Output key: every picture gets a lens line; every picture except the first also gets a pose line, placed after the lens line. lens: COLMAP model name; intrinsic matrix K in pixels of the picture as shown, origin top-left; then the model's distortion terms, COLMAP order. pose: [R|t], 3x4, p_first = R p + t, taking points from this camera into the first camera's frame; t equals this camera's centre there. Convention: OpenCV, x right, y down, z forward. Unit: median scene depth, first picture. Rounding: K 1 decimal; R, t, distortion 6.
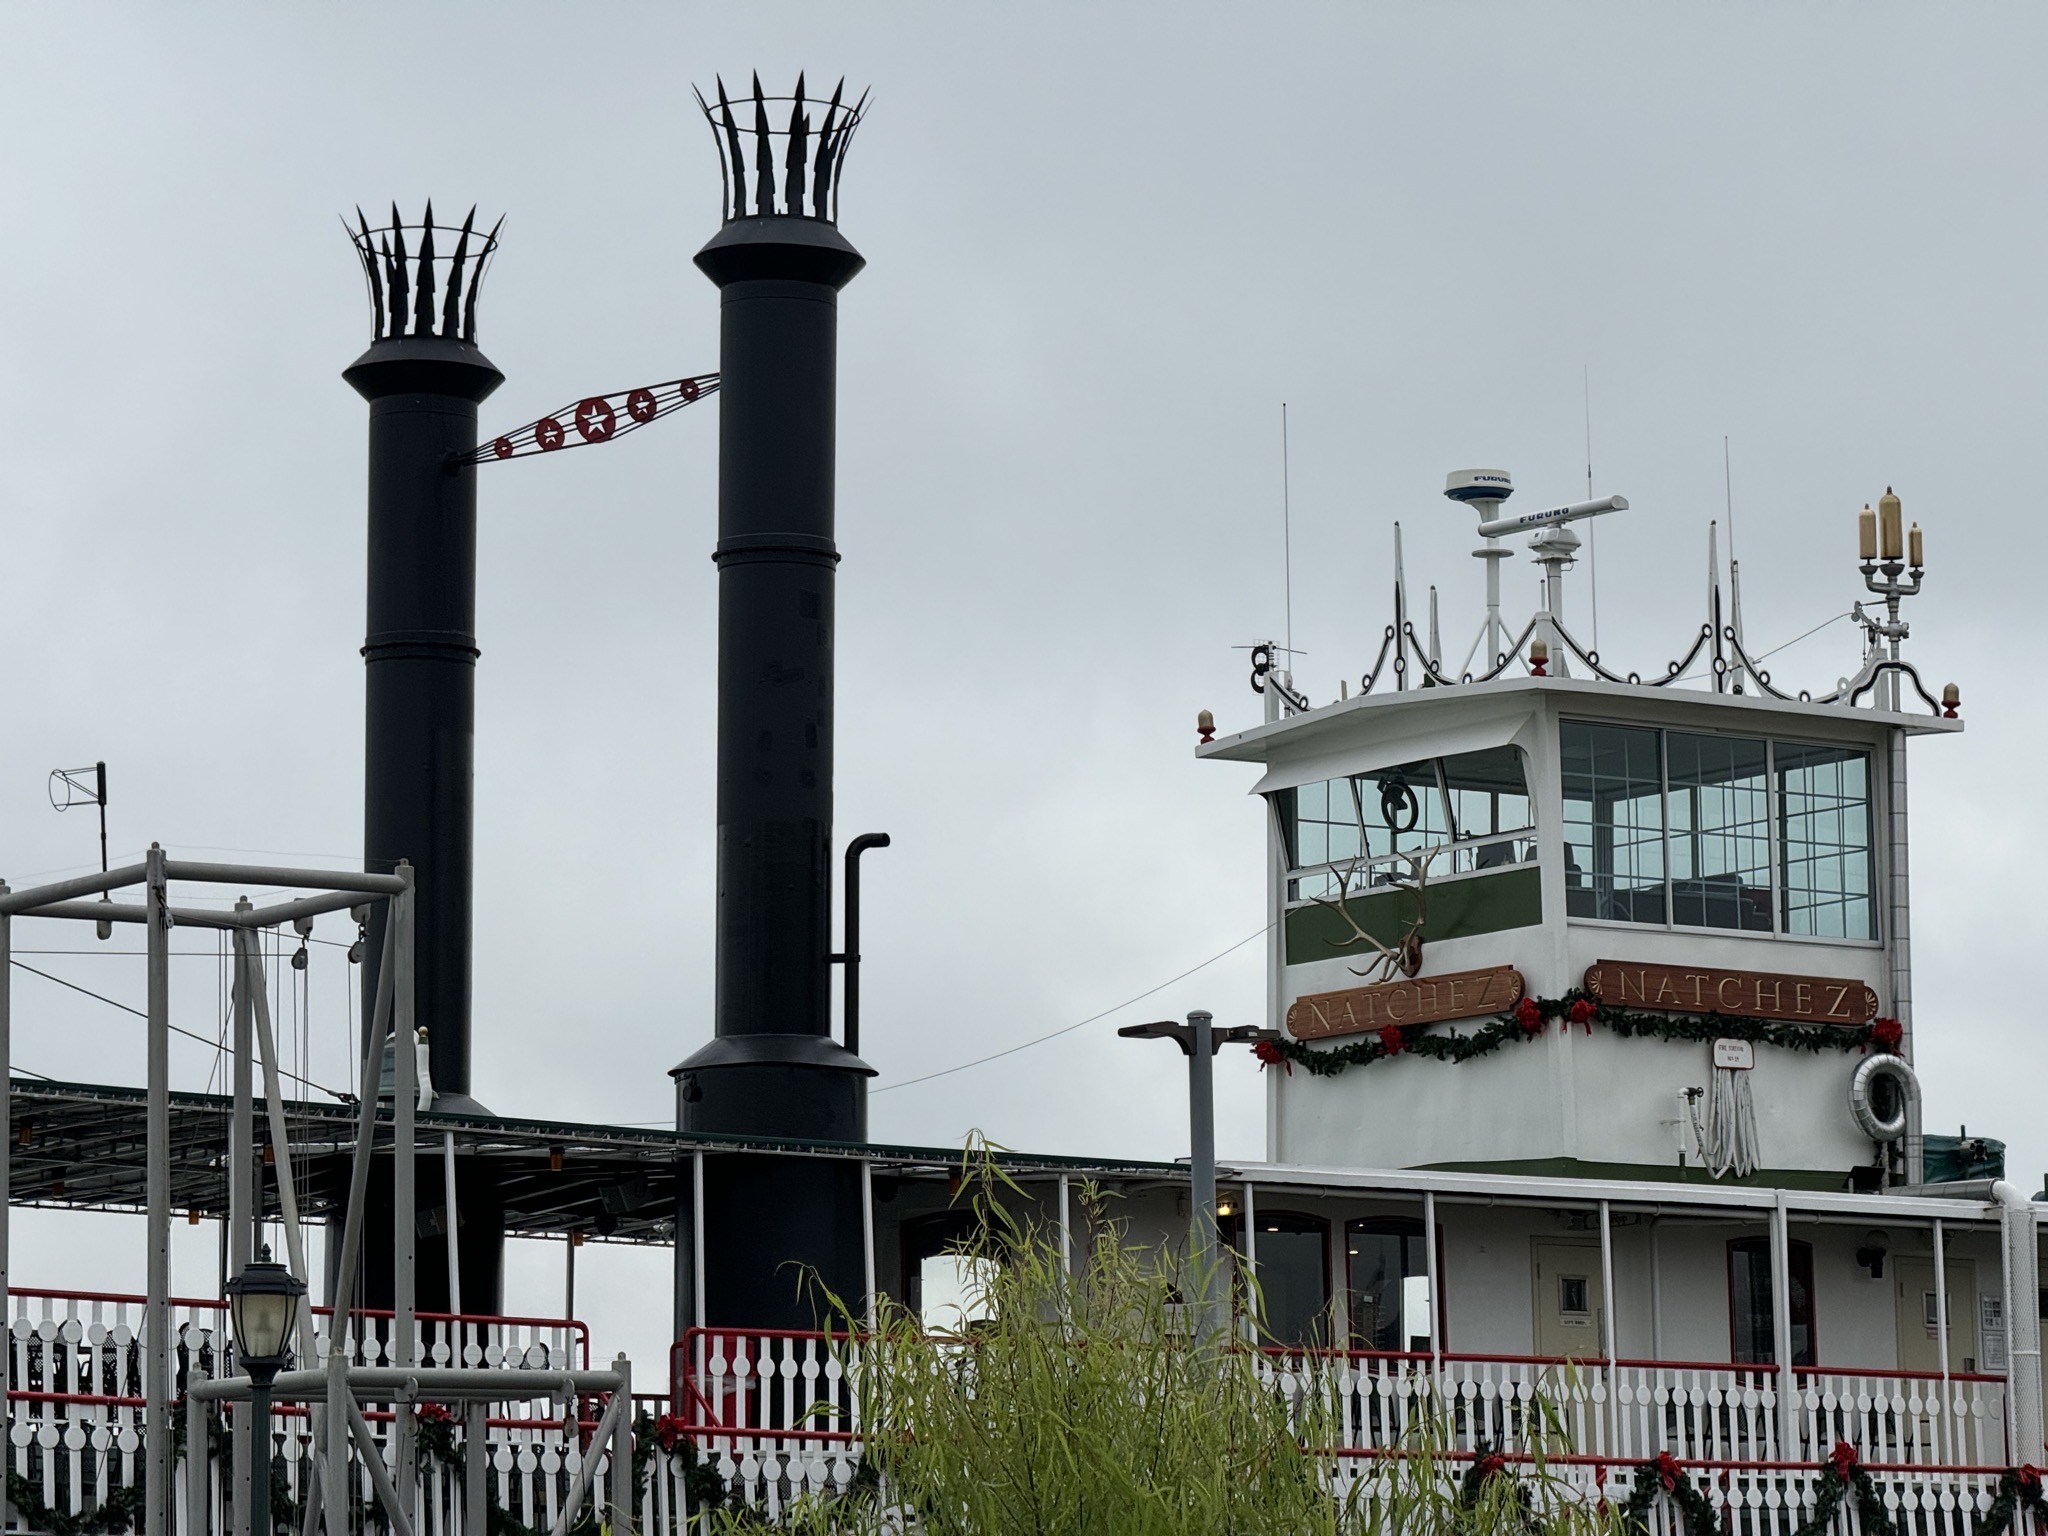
lens RADIAL K [[7555.8, 0, 1207.1], [0, 7555.8, 765.0], [0, 0, 1]] dist [0.494227, -7.211983]
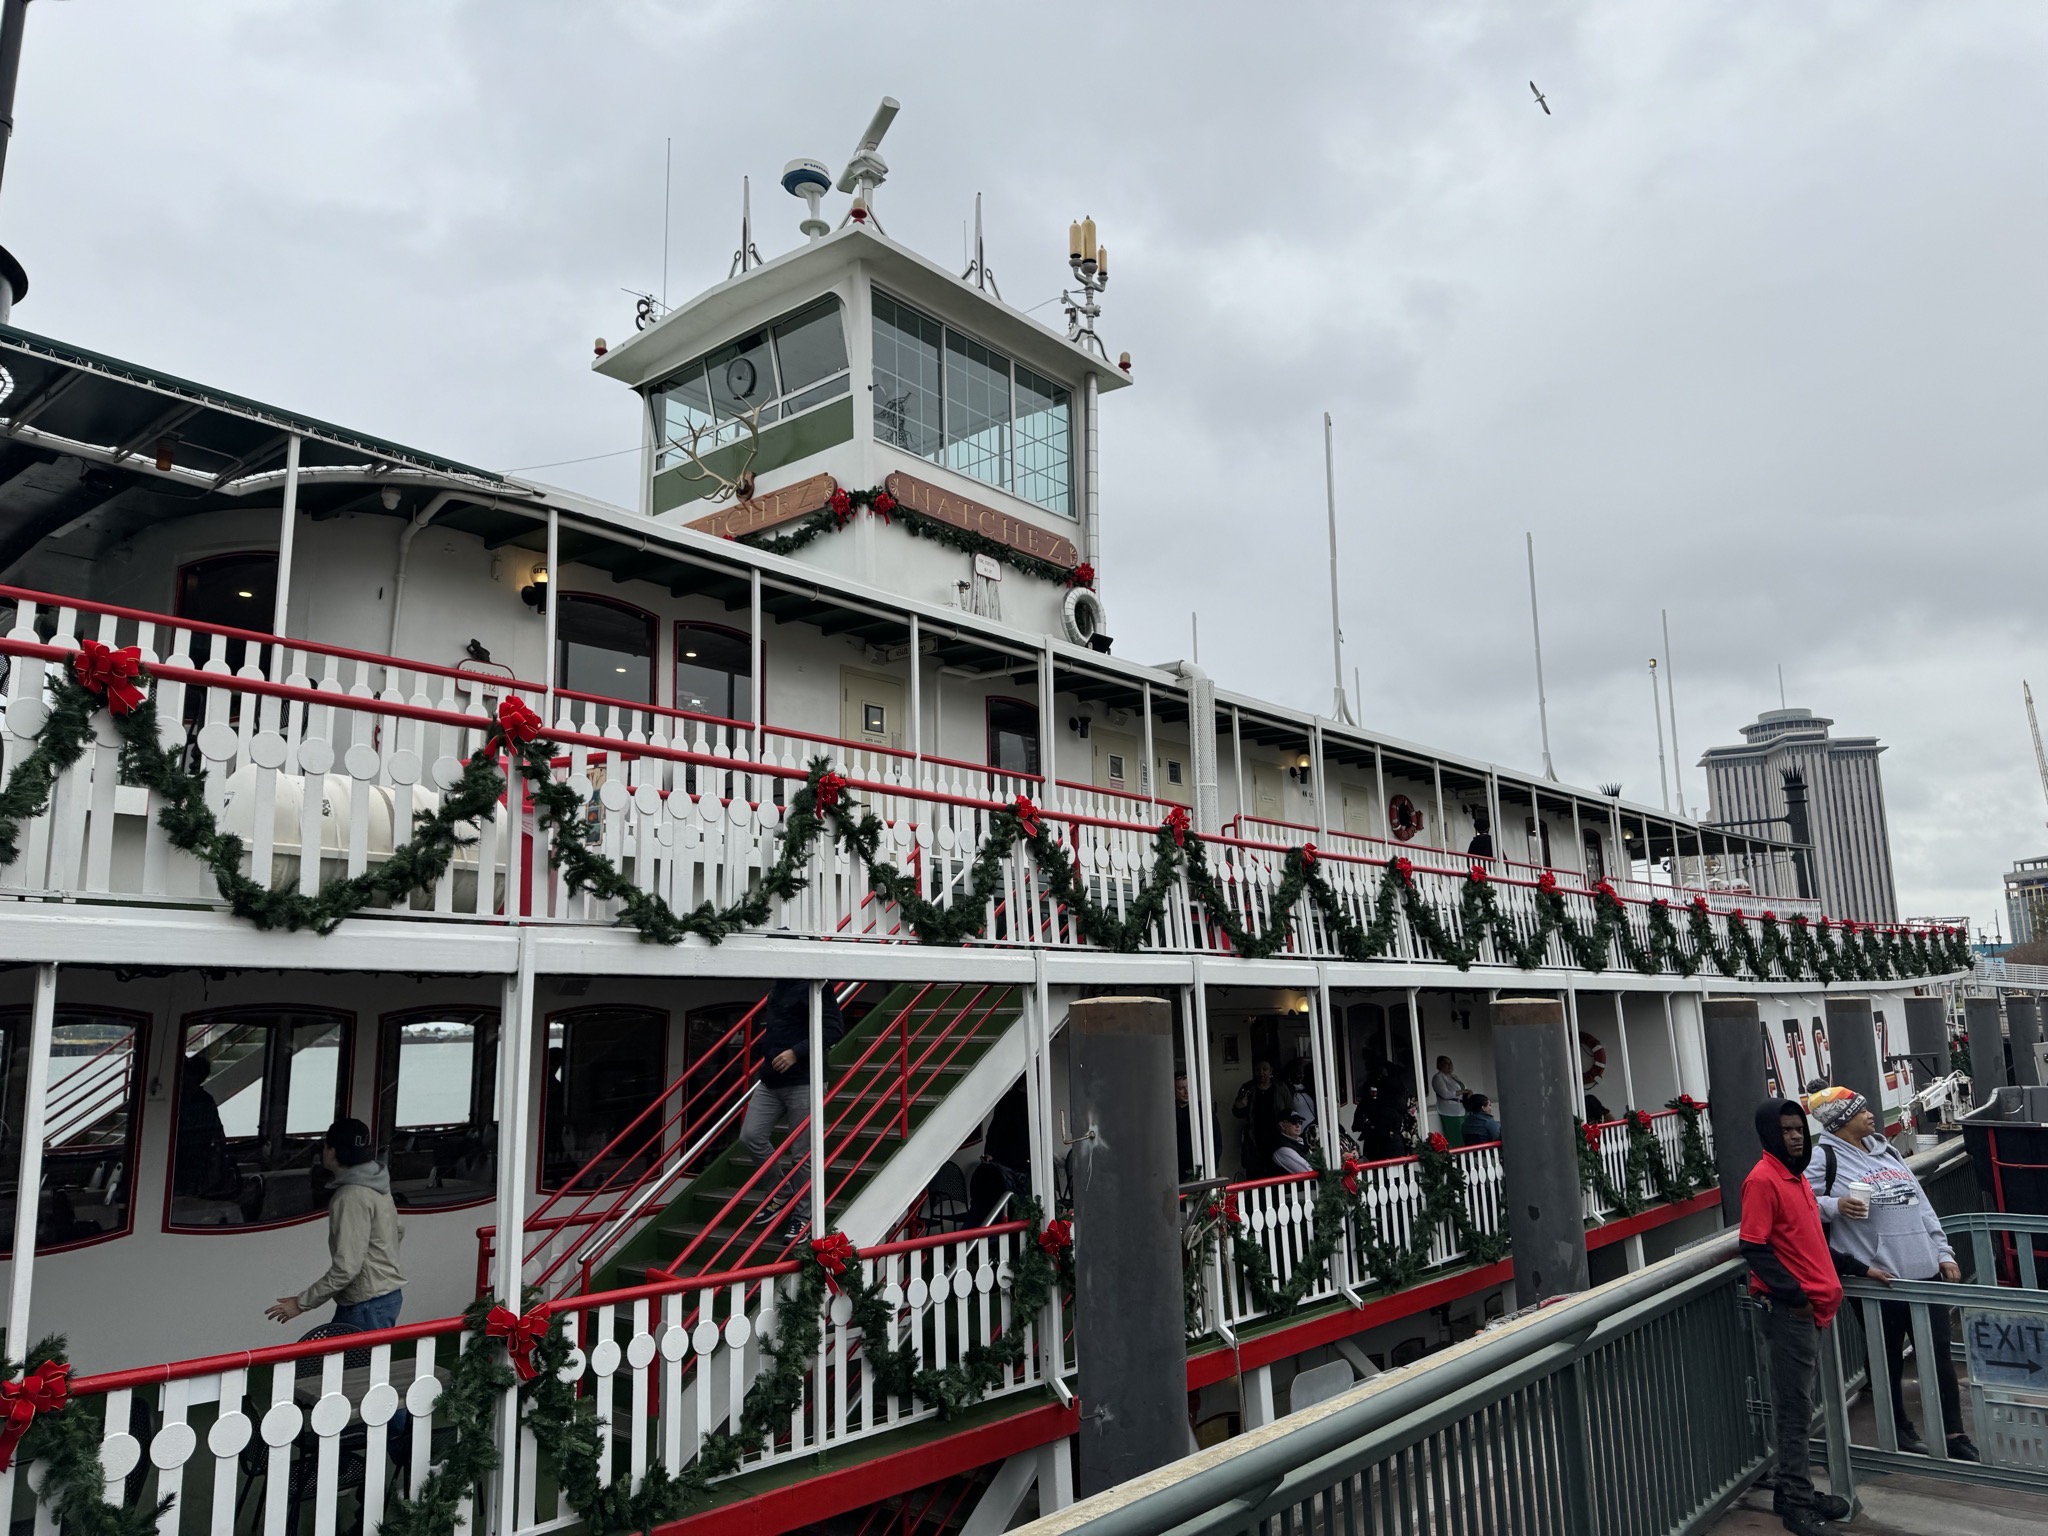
lens RADIAL K [[1454.7, 0, 1024.0], [0, 1454.7, 768.0], [0, 0, 1]] dist [0.062224, -0.004282]
pose [[0.976295, 0.038058, 0.213071, 0.022045], [-0.030198, 0.998742, -0.040025, 0.083640], [-0.214326, 0.032642, 0.976217, 0.746739]]
